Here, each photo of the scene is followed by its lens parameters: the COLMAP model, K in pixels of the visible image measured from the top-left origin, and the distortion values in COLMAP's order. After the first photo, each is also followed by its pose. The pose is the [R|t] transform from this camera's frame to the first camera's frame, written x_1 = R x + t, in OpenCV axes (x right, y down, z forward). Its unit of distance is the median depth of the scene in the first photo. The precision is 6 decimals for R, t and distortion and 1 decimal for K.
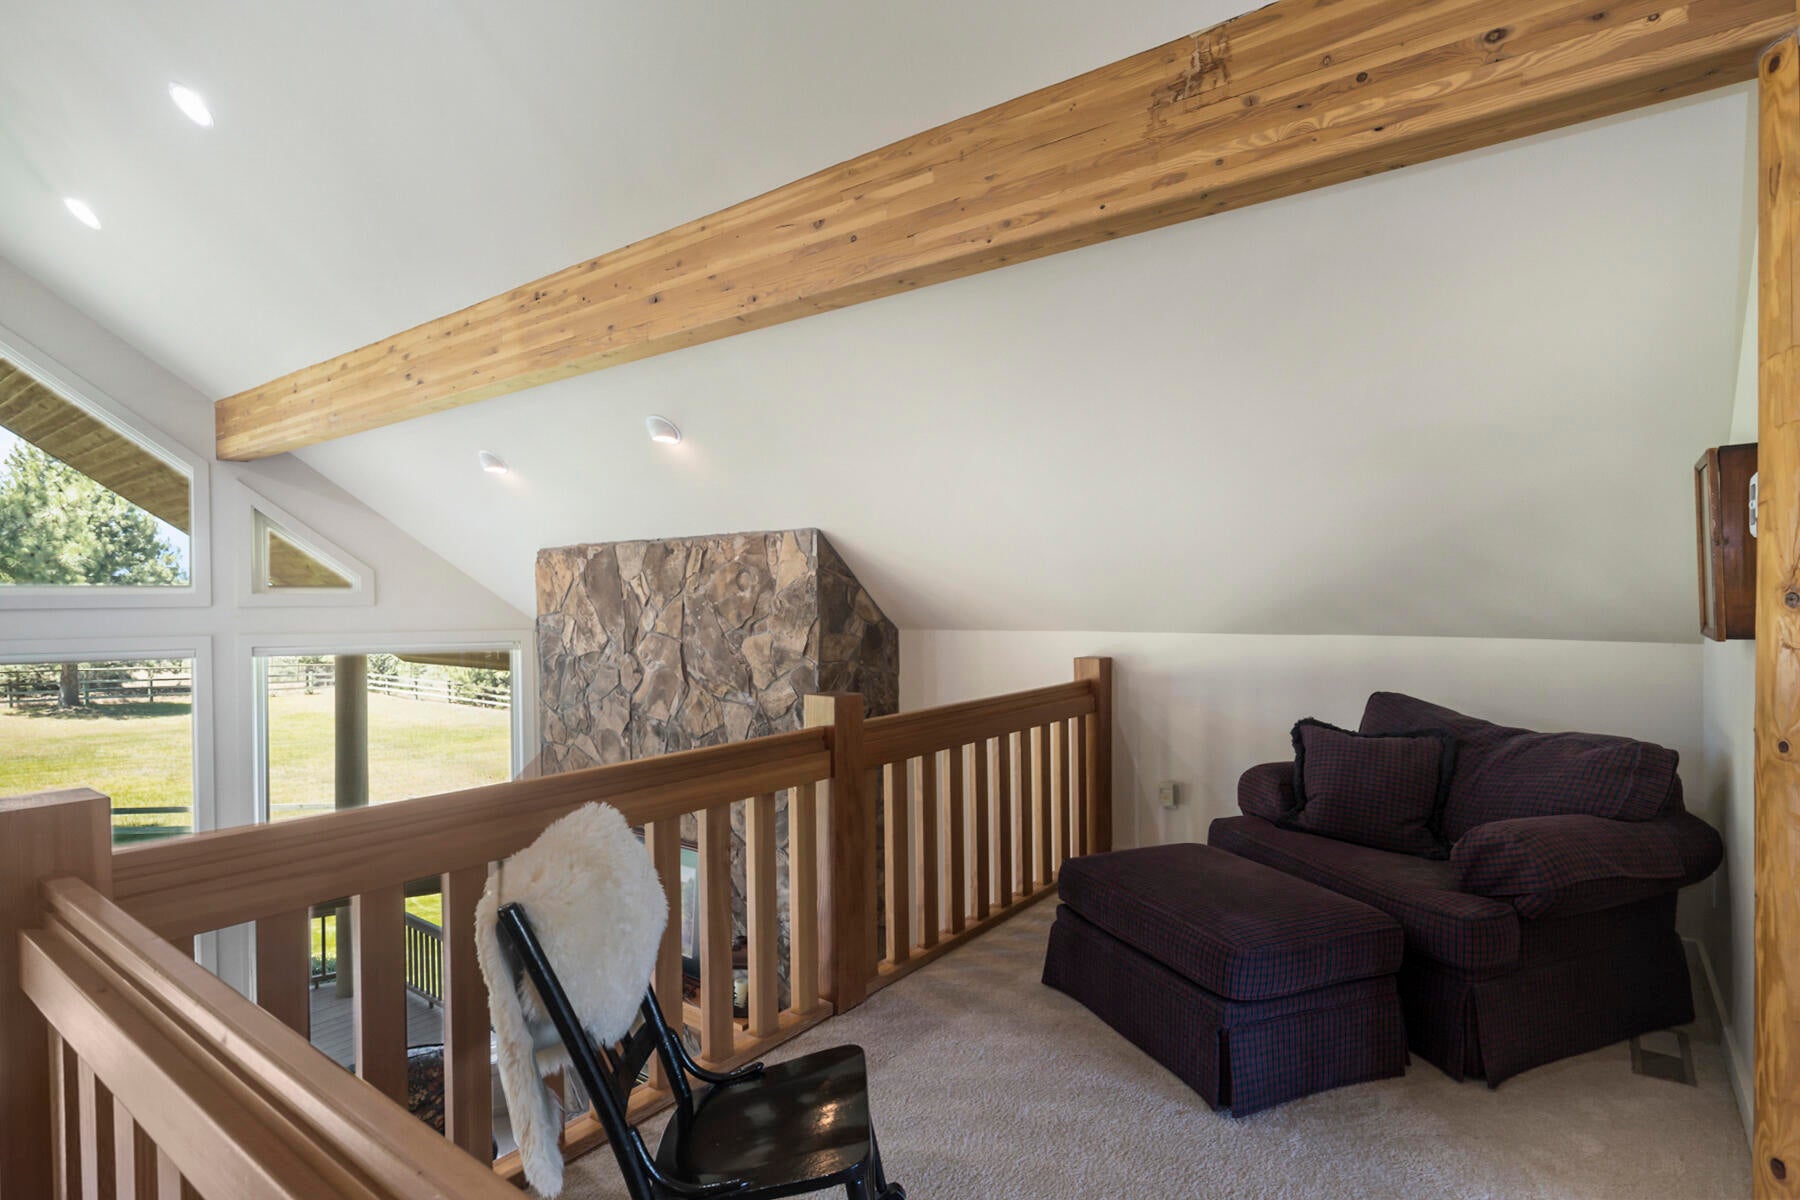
lens RADIAL K [[911.2, 0, 907.3], [0, 911.2, 600.6], [0, 0, 1]] dist [-0.002674, 0.007078]
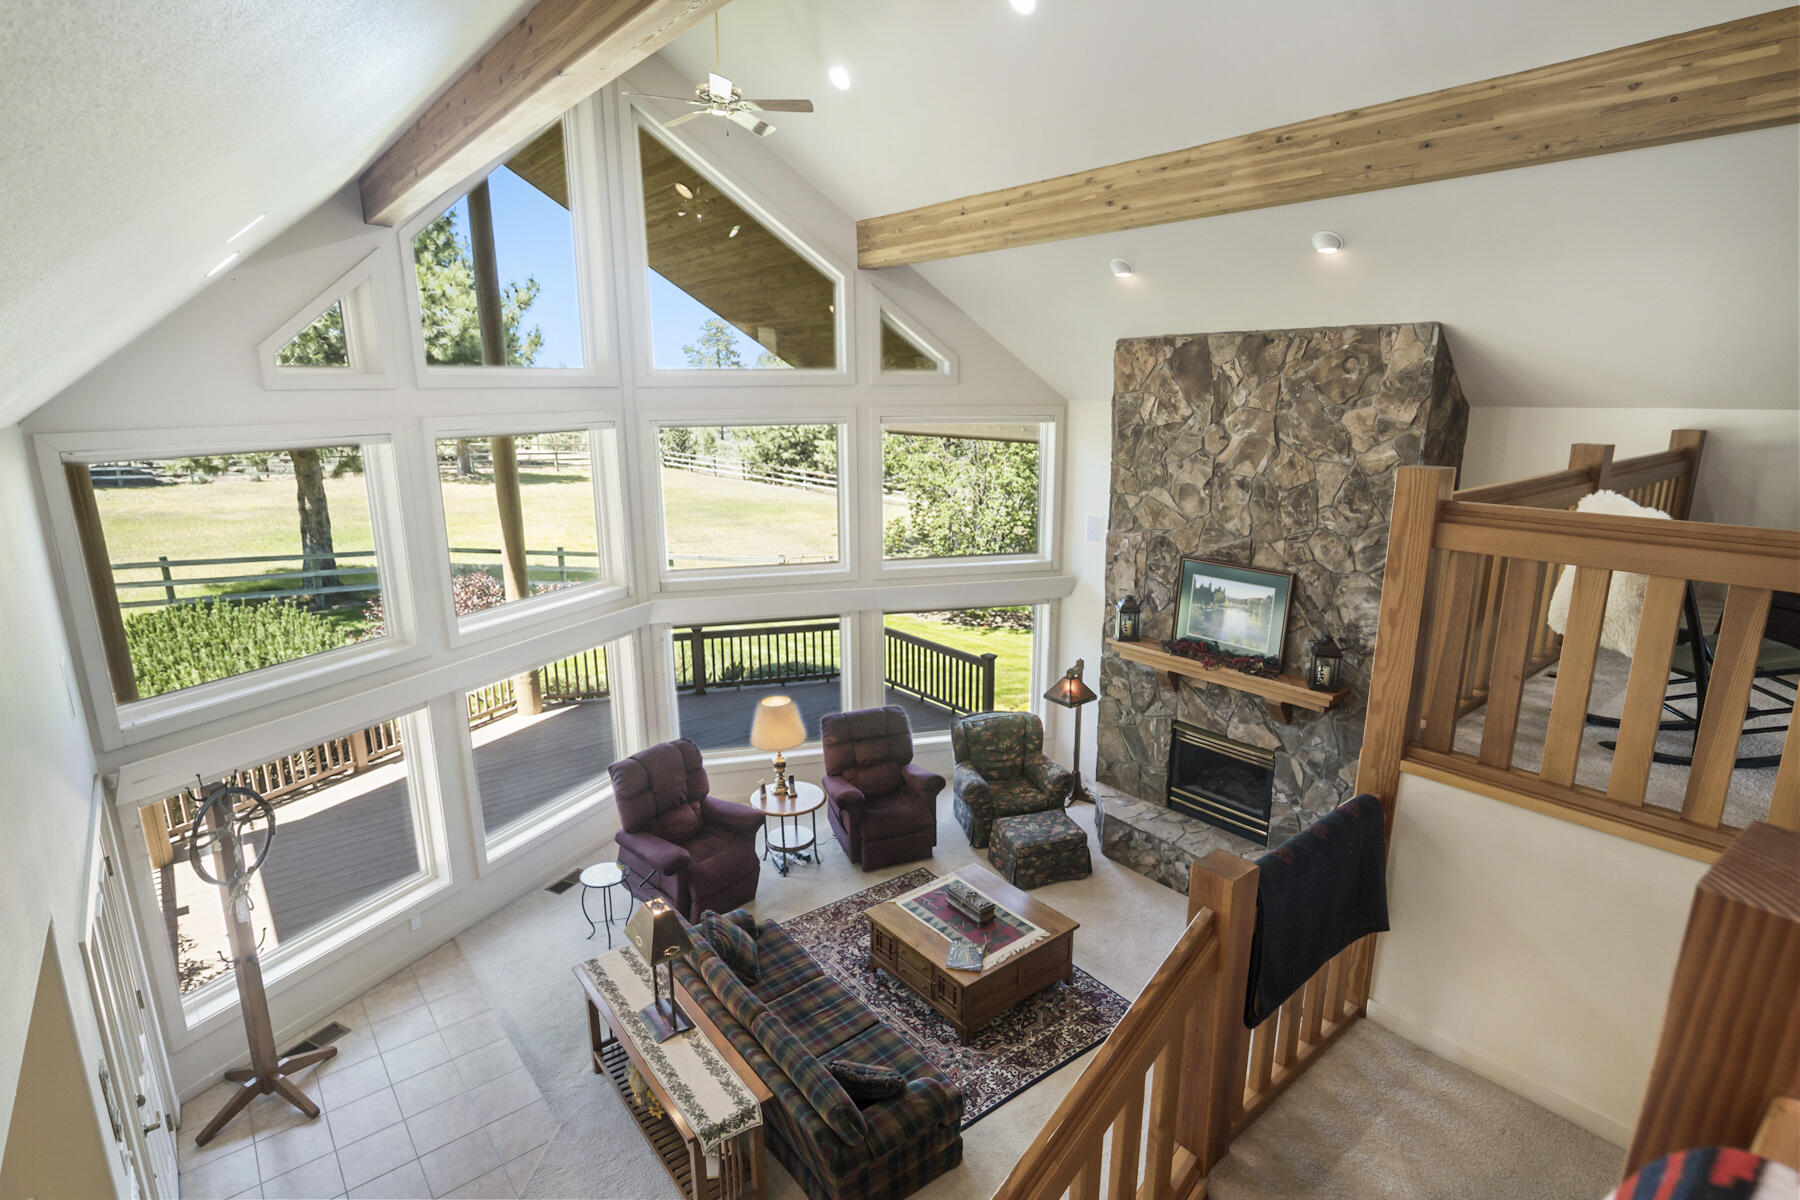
lens RADIAL K [[911.2, 0, 907.3], [0, 911.2, 600.6], [0, 0, 1]] dist [-0.002674, 0.007078]
pose [[0.974192, 0.059894, -0.217629, -0.469686], [-0.009274, 0.973959, 0.226532, 0.015189], [0.225530, -0.218668, 0.949379, -0.397197]]
